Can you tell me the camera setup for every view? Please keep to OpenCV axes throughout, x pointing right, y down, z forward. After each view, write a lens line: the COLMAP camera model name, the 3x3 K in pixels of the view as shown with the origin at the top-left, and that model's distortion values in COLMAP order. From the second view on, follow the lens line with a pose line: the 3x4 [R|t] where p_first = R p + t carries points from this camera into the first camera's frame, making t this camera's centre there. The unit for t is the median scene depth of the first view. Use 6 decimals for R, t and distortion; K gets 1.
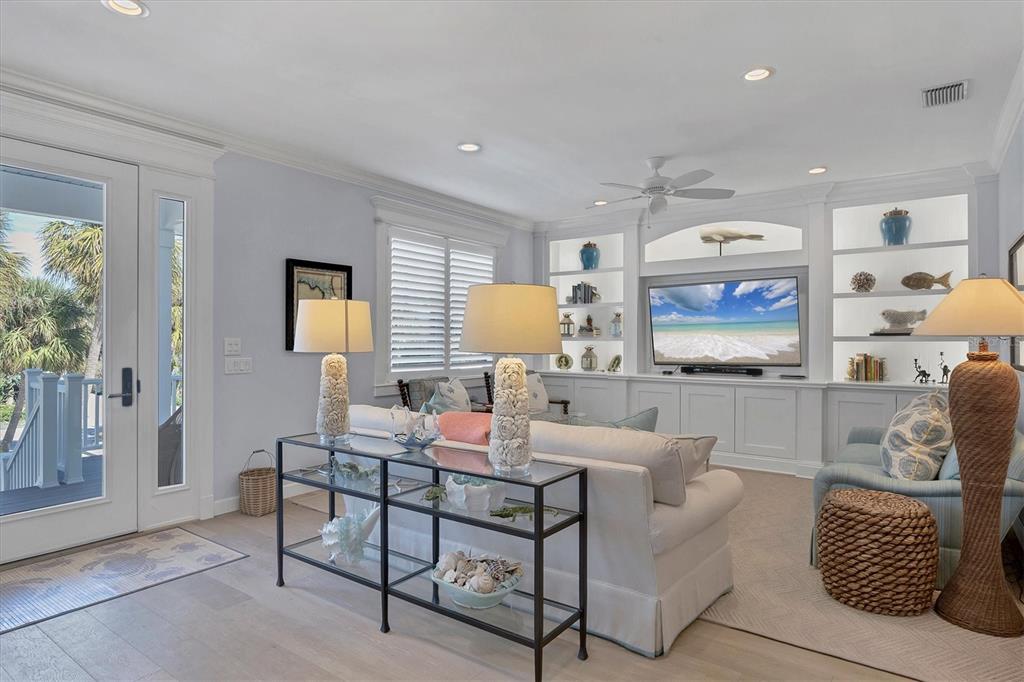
lens RADIAL K [[593.9, 0, 548.6], [0, 593.9, 340.8], [0, 0, 1]] dist [-0.016718, 0.001687]
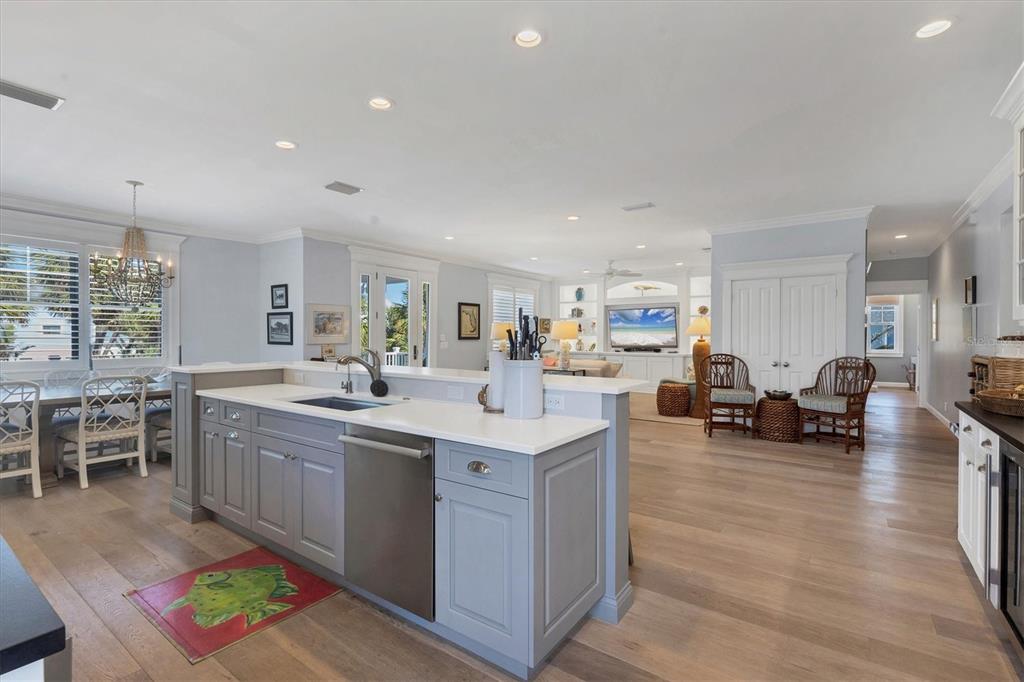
lens RADIAL K [[468.2, 0, 504.1], [0, 468.2, 336.9], [0, 0, 1]] dist [-0.004893, -0.000686]
pose [[0.997242, 0.001824, -0.074195, -0.084633], [-0.001678, 0.999997, 0.002030, 0.001164], [0.074199, -0.001900, 0.997242, -0.737857]]
